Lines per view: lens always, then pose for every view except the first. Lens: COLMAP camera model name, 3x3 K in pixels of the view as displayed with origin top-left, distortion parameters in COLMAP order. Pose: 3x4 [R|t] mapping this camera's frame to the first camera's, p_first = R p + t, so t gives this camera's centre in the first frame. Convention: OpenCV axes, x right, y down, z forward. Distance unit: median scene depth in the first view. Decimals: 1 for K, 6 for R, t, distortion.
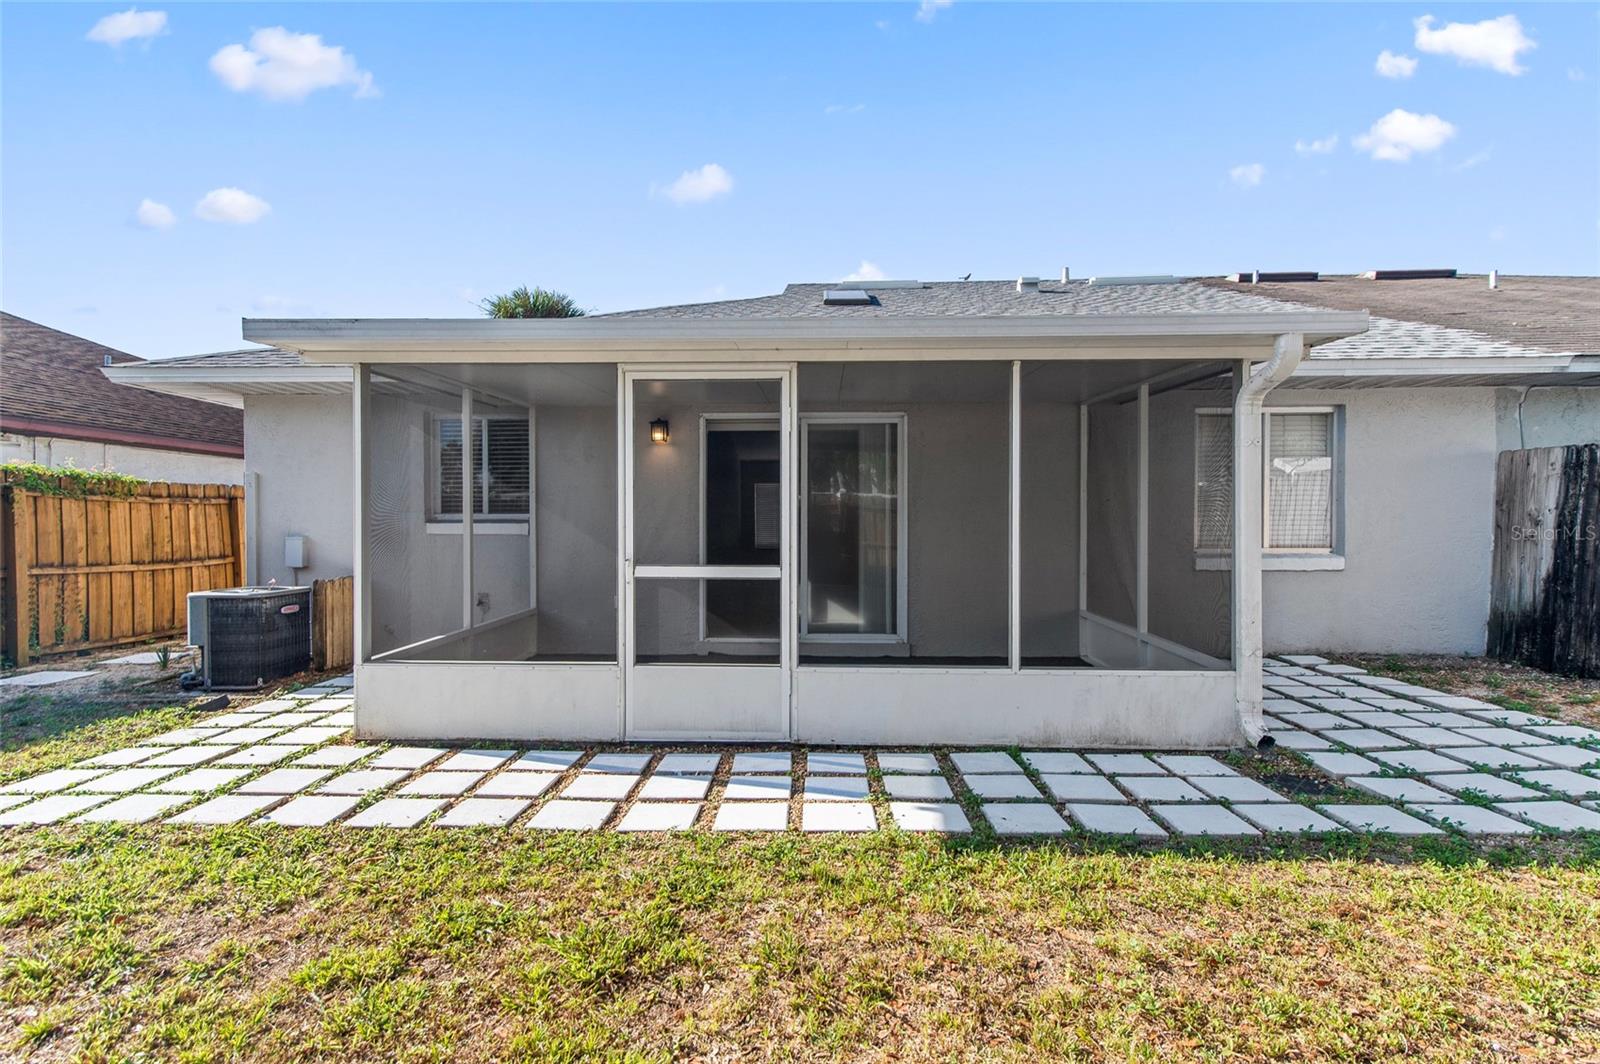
lens RADIAL K [[730.5, 0, 794.4], [0, 730.5, 534.2], [0, 0, 1]] dist [0.013875, 0.000697]
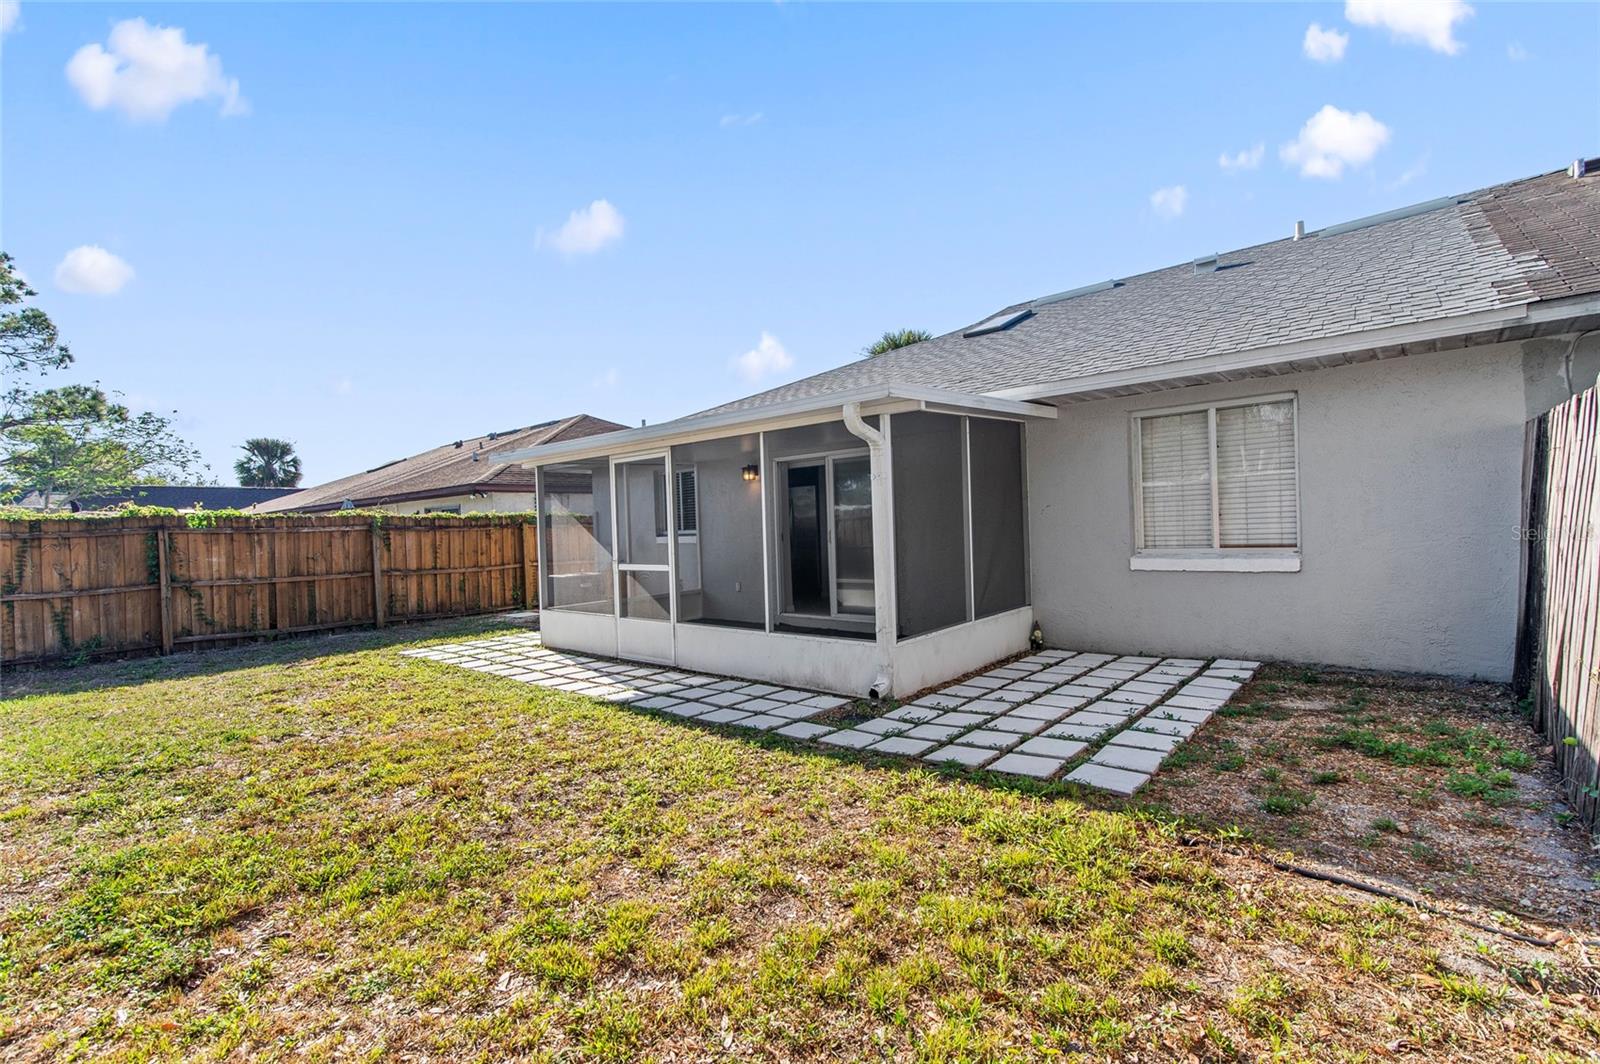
lens RADIAL K [[730.5, 0, 803.7], [0, 730.5, 533.8], [0, 0, 1]] dist [0.013875, 0.000697]
pose [[0.779502, -0.020318, -0.626071, 1.304818], [0.023617, 0.999716, -0.003040, -0.015268], [0.625955, -0.012416, 0.779760, -0.140652]]
